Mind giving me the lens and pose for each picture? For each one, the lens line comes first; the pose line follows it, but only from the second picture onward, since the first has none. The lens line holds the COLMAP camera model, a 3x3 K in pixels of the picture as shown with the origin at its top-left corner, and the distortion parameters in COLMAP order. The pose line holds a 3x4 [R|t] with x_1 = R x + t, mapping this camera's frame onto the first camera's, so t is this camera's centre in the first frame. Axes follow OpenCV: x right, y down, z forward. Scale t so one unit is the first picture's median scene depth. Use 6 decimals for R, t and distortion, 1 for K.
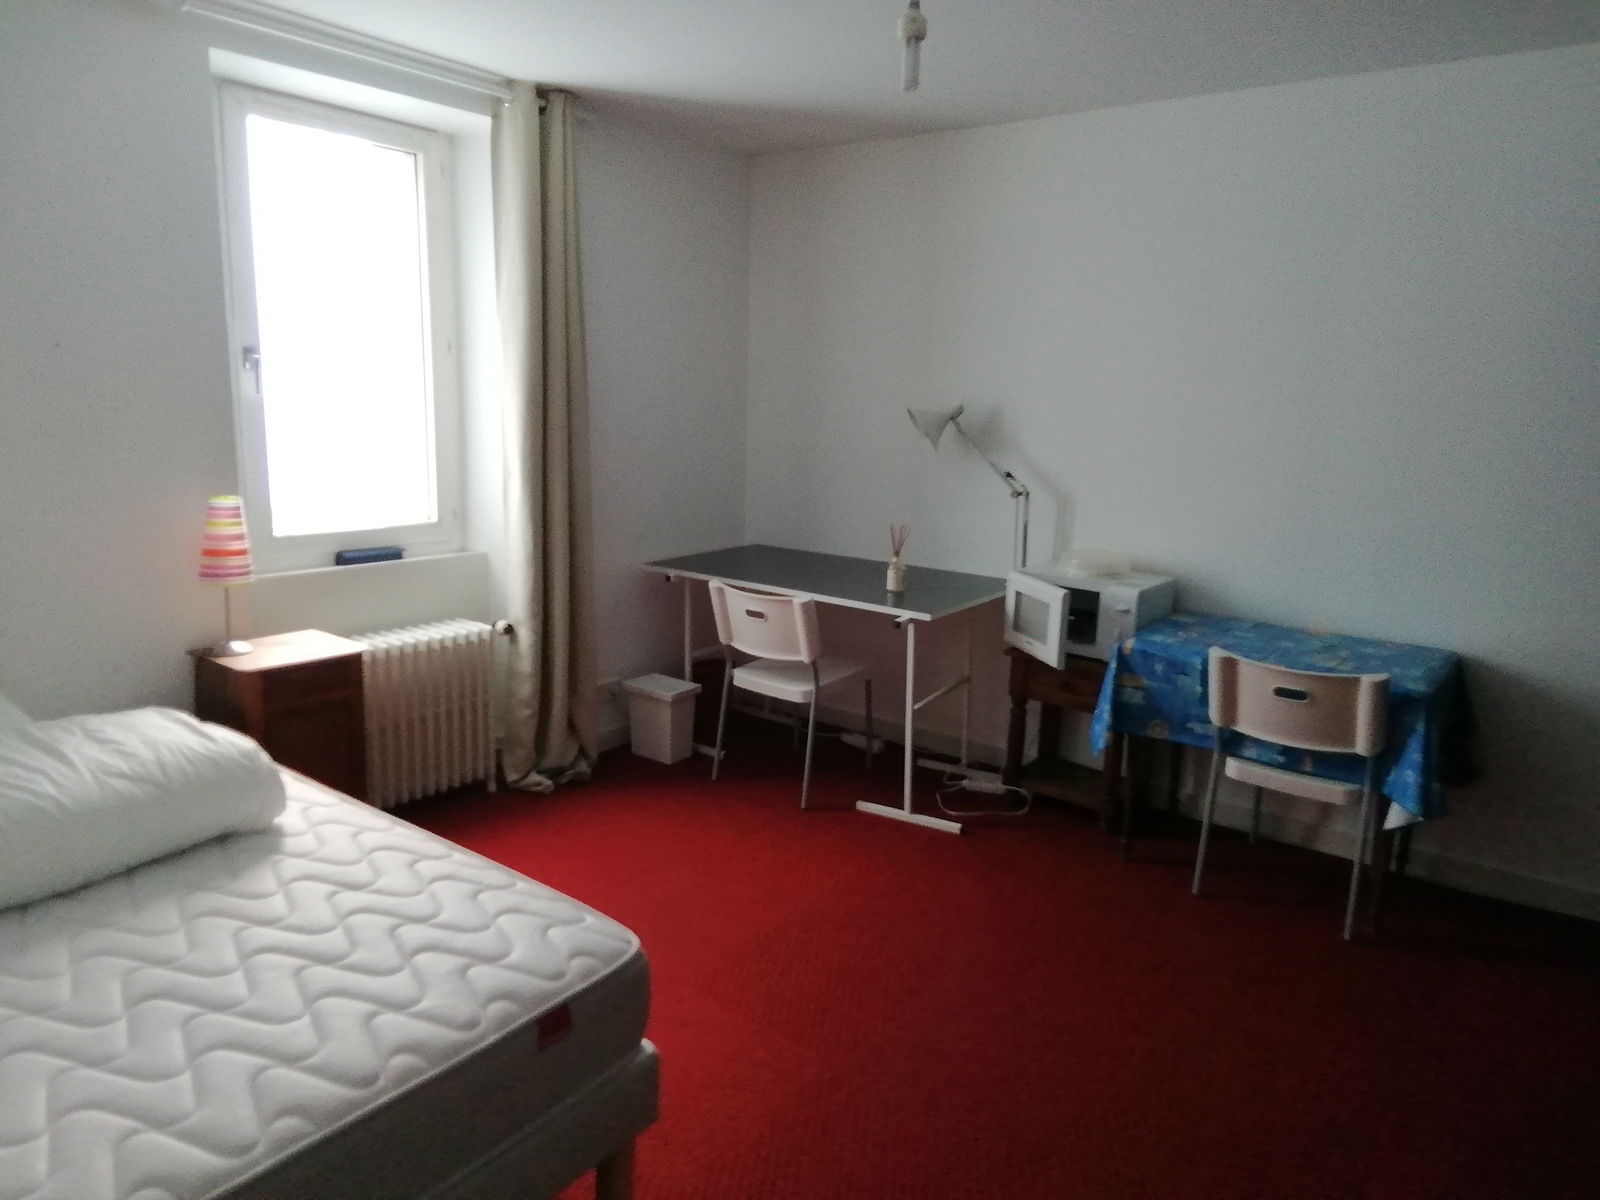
lens RADIAL K [[1090.0, 0, 800.0], [0, 1090.0, 600.0], [0, 0, 1]] dist [0.055296, -0.070216]
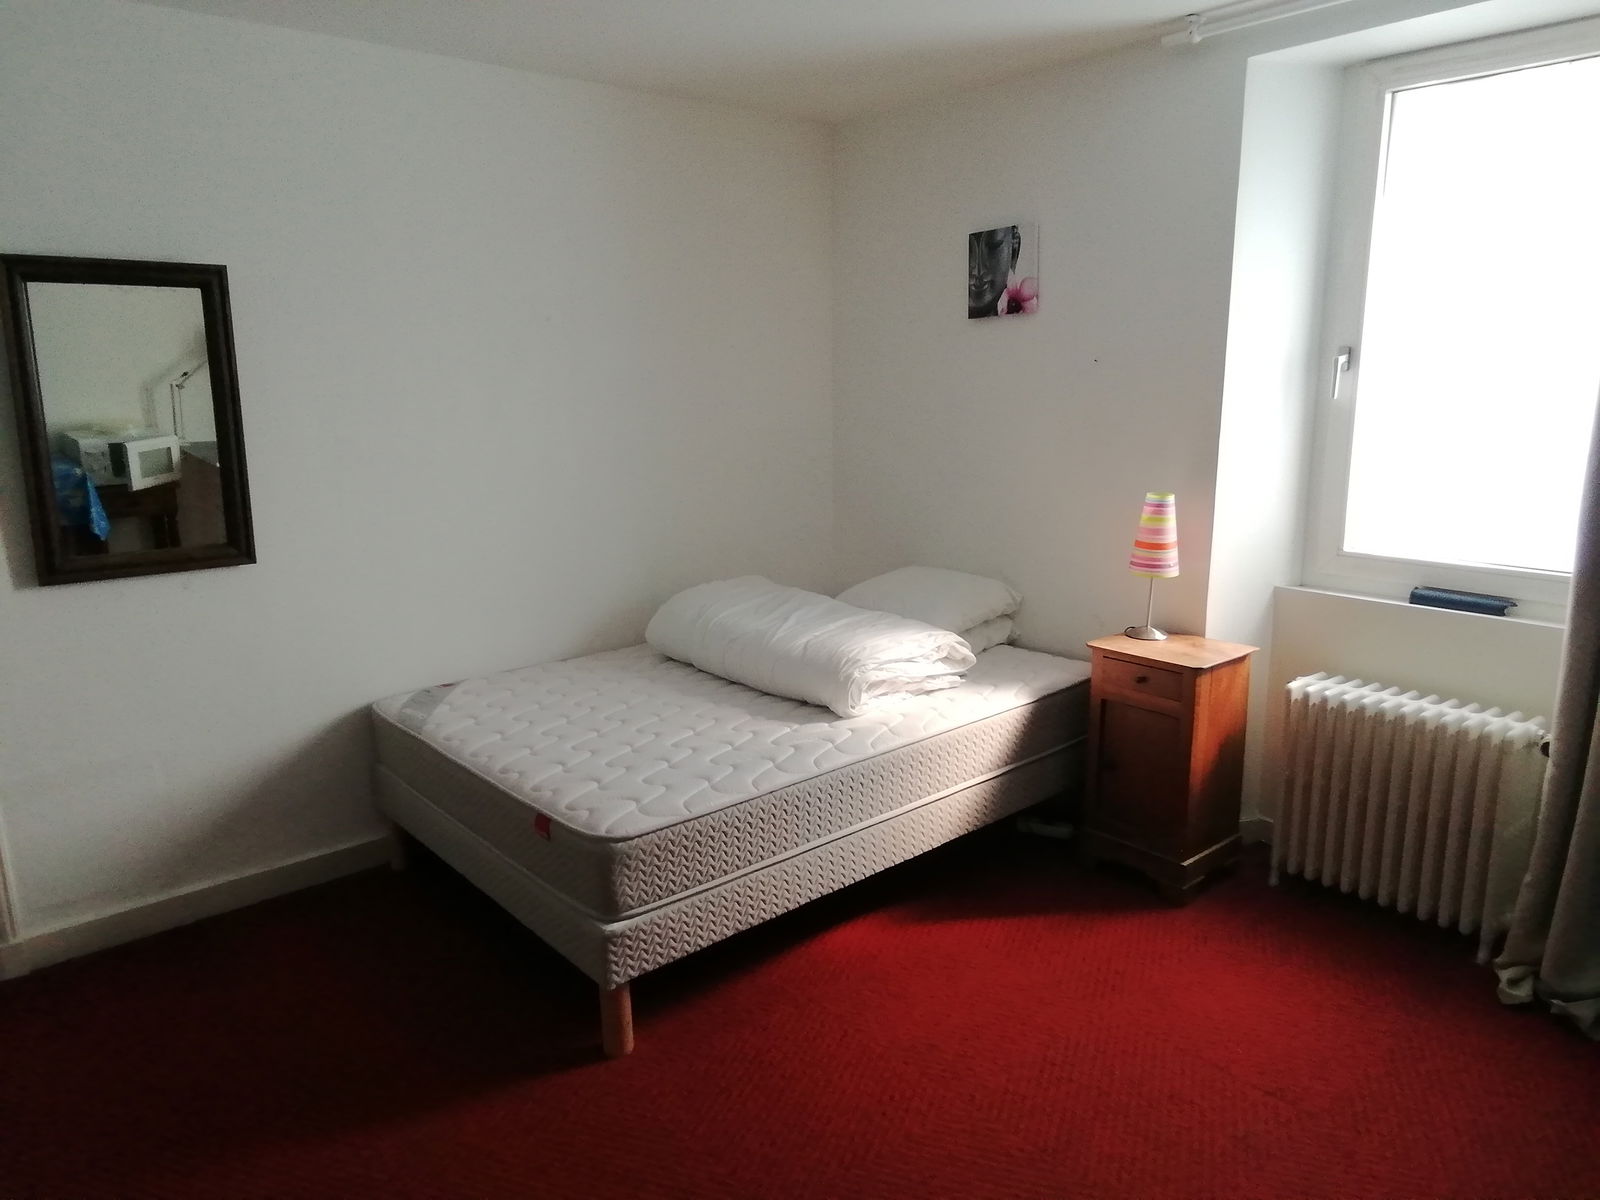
lens RADIAL K [[1090.0, 0, 800.0], [0, 1090.0, 600.0], [0, 0, 1]] dist [0.055296, -0.070216]
pose [[-0.210295, 0.168343, -0.963035, 0.540943], [-0.181568, 0.961200, 0.207671, -0.135643], [0.960629, 0.218529, -0.171570, 0.776221]]
